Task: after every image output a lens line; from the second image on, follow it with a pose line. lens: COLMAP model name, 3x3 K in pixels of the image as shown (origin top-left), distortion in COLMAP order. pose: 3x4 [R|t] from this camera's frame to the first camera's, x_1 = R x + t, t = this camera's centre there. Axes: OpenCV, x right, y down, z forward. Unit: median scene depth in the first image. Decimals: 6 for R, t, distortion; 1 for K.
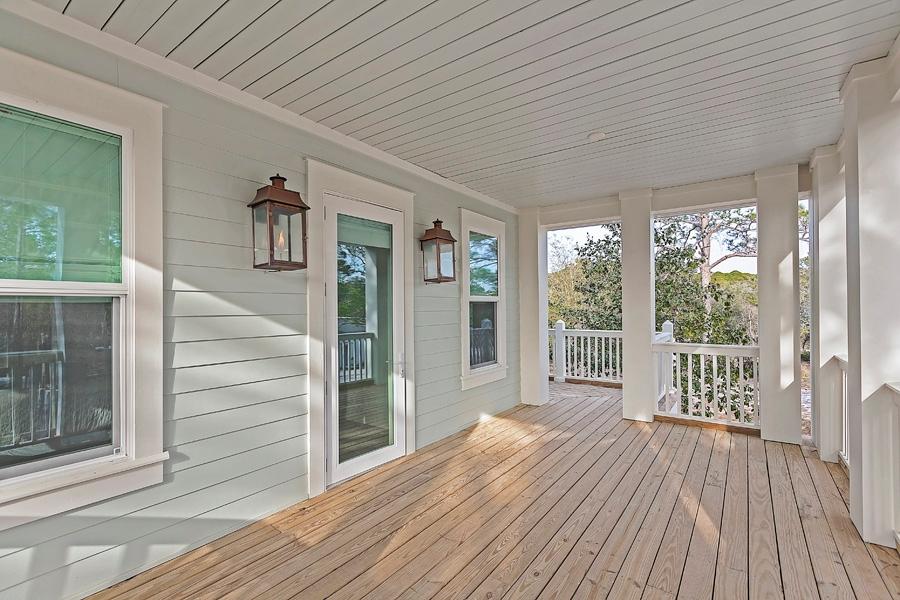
lens RADIAL K [[411.3, 0, 451.9], [0, 411.3, 303.2], [0, 0, 1]] dist [0.003517, -0.000136]
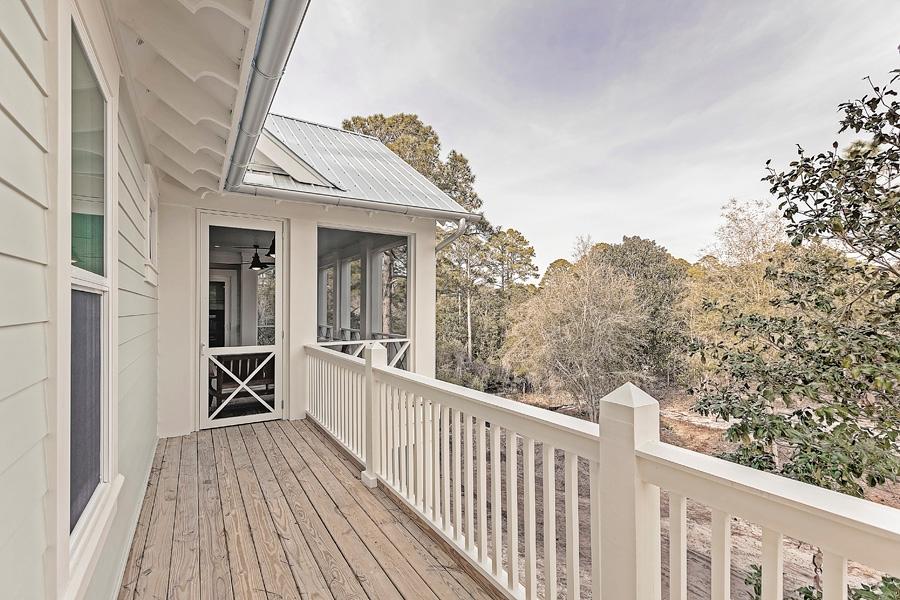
lens RADIAL K [[411.3, 0, 450.2], [0, 411.3, 303.7], [0, 0, 1]] dist [0.003517, -0.000136]
pose [[0.930071, 0.004572, -0.367351, 0.144098], [-0.004926, 0.999988, -0.000026, 0.001650], [0.367346, 0.001834, 0.930083, 0.448598]]
